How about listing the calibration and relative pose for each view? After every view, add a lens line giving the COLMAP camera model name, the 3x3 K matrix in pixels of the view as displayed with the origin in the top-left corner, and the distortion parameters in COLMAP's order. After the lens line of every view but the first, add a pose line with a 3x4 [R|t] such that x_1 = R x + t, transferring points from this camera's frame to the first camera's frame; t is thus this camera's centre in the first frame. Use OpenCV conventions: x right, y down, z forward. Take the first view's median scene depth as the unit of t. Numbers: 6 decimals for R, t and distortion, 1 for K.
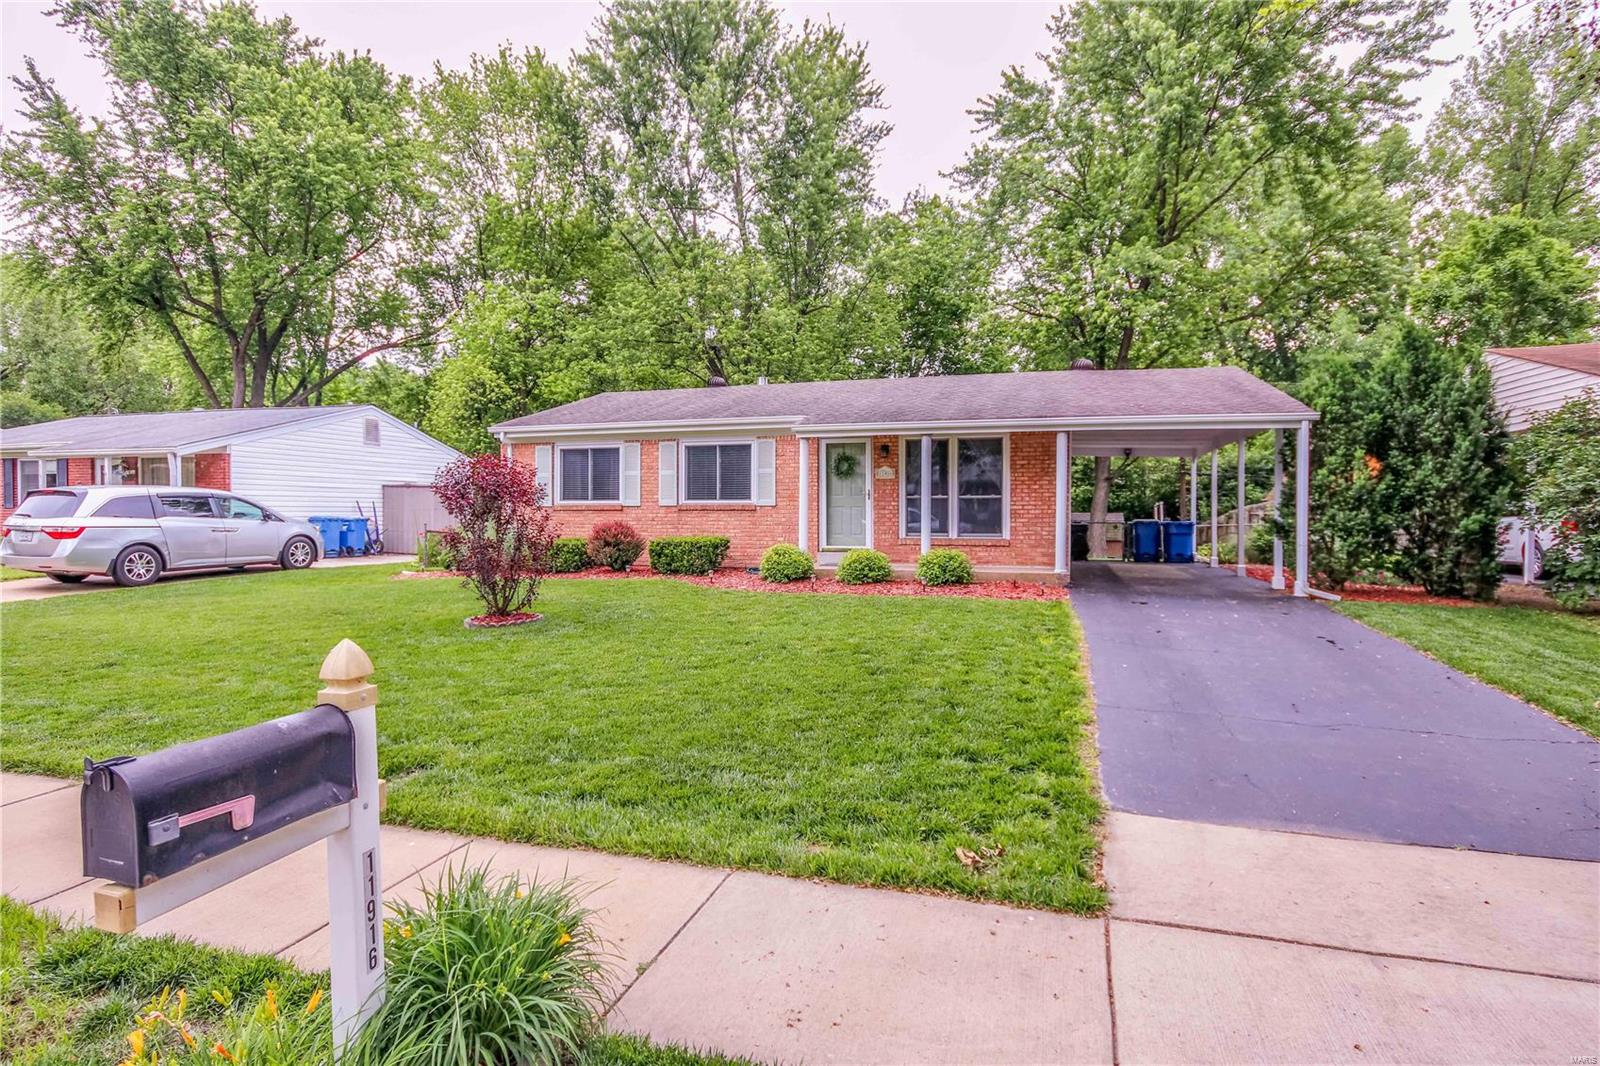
lens RADIAL K [[755.7, 0, 825.7], [0, 755.7, 531.9], [0, 0, 1]] dist [0.007102, -0.001137]
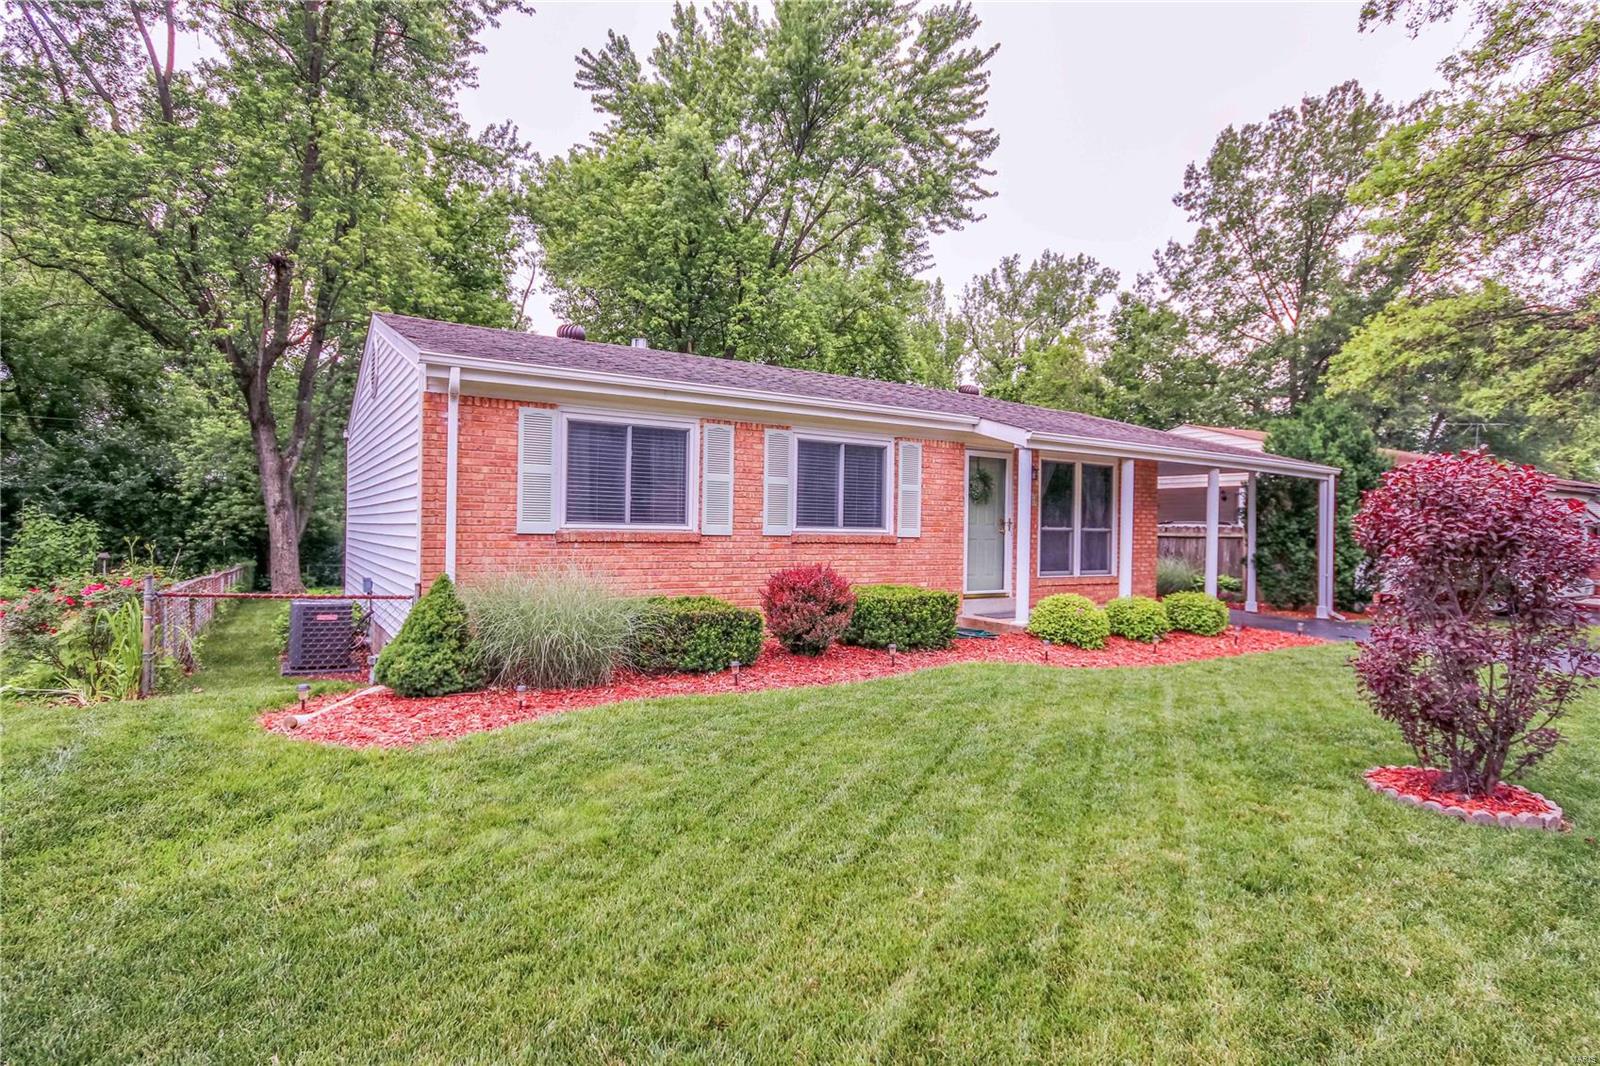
lens RADIAL K [[791.8, 0, 797.5], [0, 791.8, 525.9], [0, 0, 1]] dist [-0.011866, 0.000029]
pose [[0.684791, 0.016405, 0.728555, -0.565417], [0.007852, 0.999522, -0.029887, -0.020786], [-0.728697, 0.026187, 0.684335, 0.487007]]
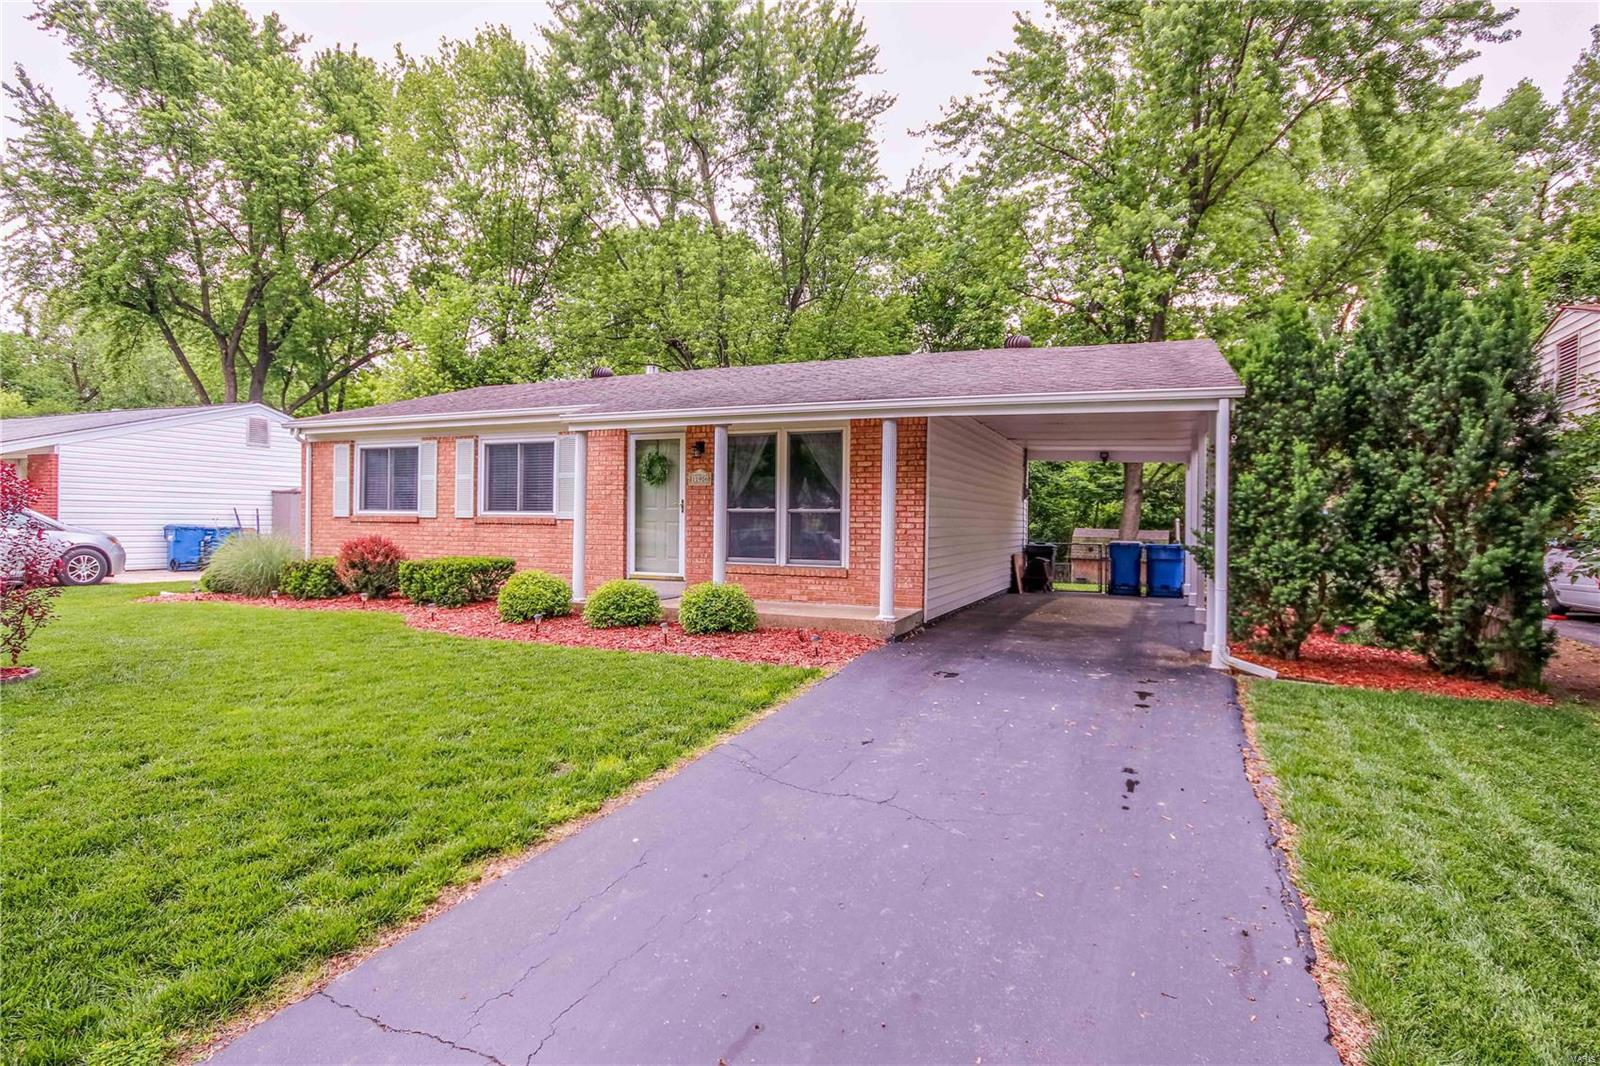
lens RADIAL K [[755.7, 0, 835.8], [0, 755.7, 534.8], [0, 0, 1]] dist [0.007102, -0.001137]
pose [[0.994162, 0.012487, -0.107173, 0.238531], [-0.013390, 0.999881, -0.007708, -0.013188], [0.107064, 0.009098, 0.994211, 0.203921]]
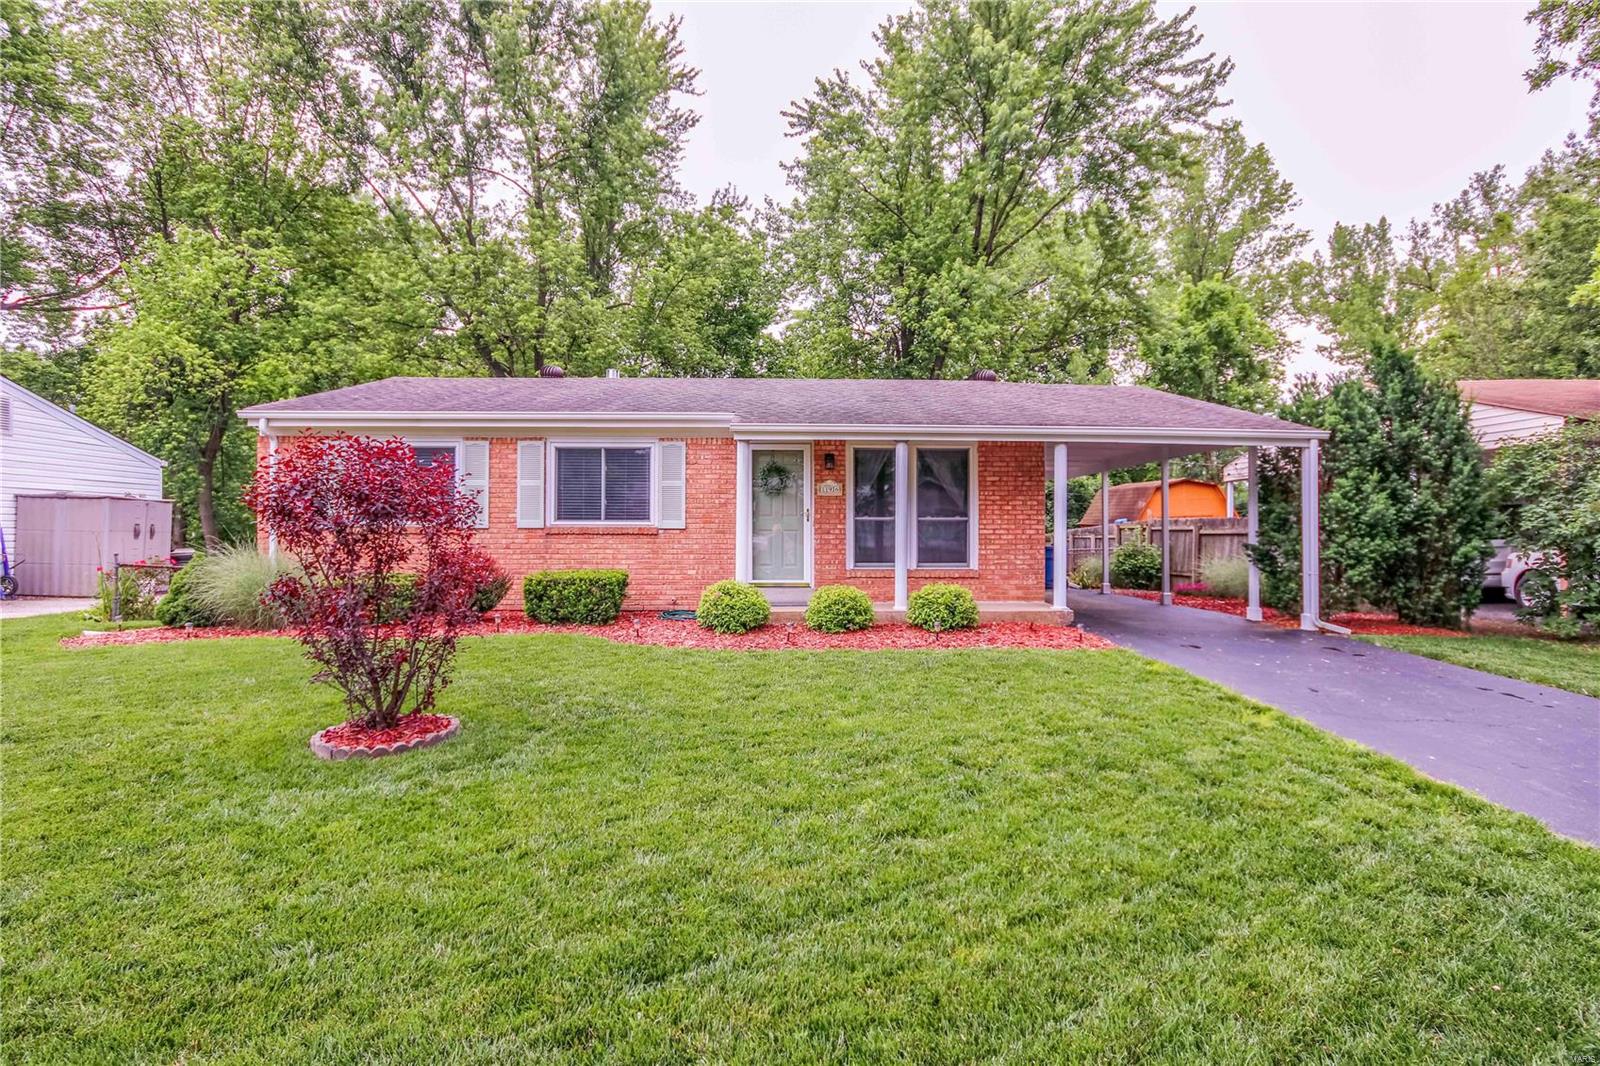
lens RADIAL K [[755.7, 0, 782.2], [0, 755.7, 535.1], [0, 0, 1]] dist [0.007102, -0.001137]
pose [[0.956919, 0.001326, 0.290353, -0.162984], [0.005680, 0.999713, -0.023287, -0.008120], [-0.290301, 0.023933, 0.956636, 0.197732]]
